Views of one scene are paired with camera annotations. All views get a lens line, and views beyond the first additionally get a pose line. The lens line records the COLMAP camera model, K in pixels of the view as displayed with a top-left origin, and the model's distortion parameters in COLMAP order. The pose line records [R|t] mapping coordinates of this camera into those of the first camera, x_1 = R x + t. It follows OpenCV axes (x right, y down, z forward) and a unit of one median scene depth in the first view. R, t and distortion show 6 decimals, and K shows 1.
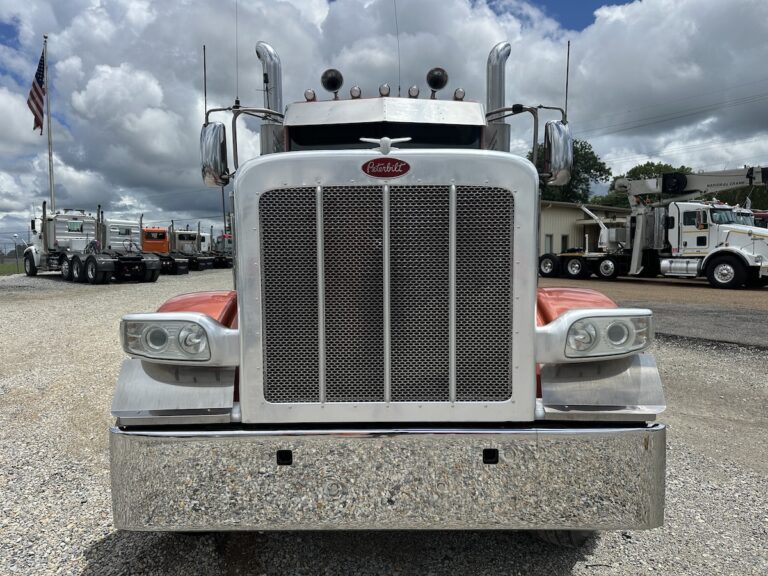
lens RADIAL K [[541.8, 0, 382.4], [0, 541.8, 286.6], [0, 0, 1]] dist [0.030674, -0.043175]
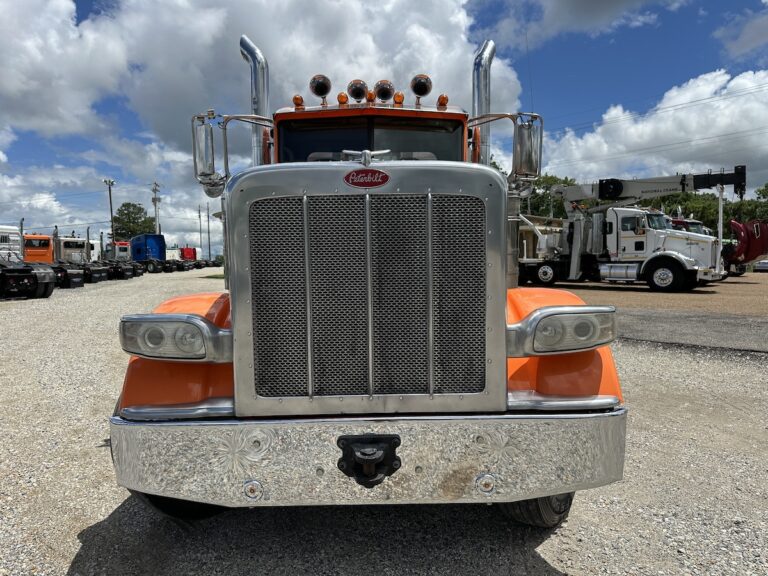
lens RADIAL K [[541.8, 0, 379.9], [0, 541.8, 292.6], [0, 0, 1]] dist [0.030674, -0.043175]
pose [[0.982378, -0.020442, 0.185782, -0.073176], [0.020897, 0.999782, -0.000490, -0.005135], [-0.185731, 0.004364, 0.982591, 0.076197]]
